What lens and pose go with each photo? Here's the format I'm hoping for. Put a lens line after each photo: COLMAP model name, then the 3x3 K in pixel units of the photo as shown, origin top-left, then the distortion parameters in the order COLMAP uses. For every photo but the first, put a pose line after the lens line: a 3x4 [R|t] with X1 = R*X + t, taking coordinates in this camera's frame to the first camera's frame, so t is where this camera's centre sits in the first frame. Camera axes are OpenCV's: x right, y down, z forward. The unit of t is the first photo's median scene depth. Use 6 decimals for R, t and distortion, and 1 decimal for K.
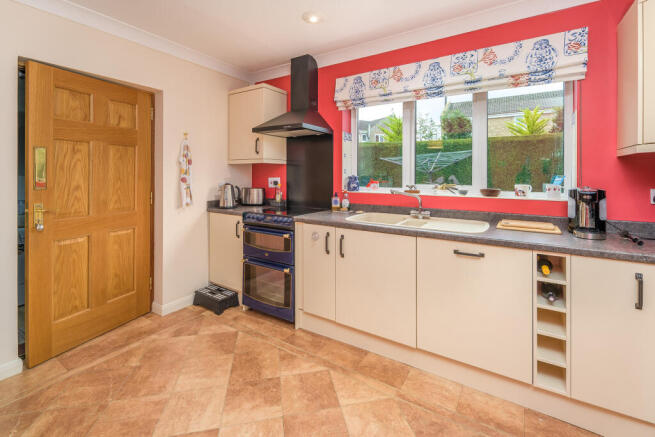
lens RADIAL K [[291.5, 0, 332.1], [0, 291.5, 162.1], [0, 0, 1]] dist [0.003271, -0.000154]
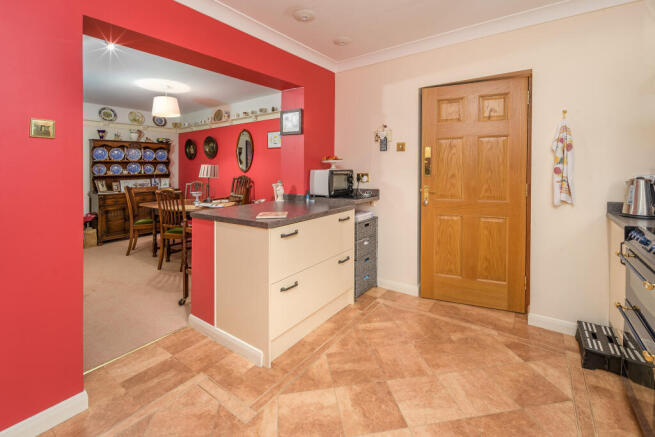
lens RADIAL K [[291.5, 0, 332.1], [0, 291.5, 162.1], [0, 0, 1]] dist [0.003271, -0.000154]
pose [[-0.046573, -0.022249, -0.998667, 0.398358], [0.053345, 0.998270, -0.024728, 0.032185], [0.997489, -0.054426, -0.045305, 0.553421]]
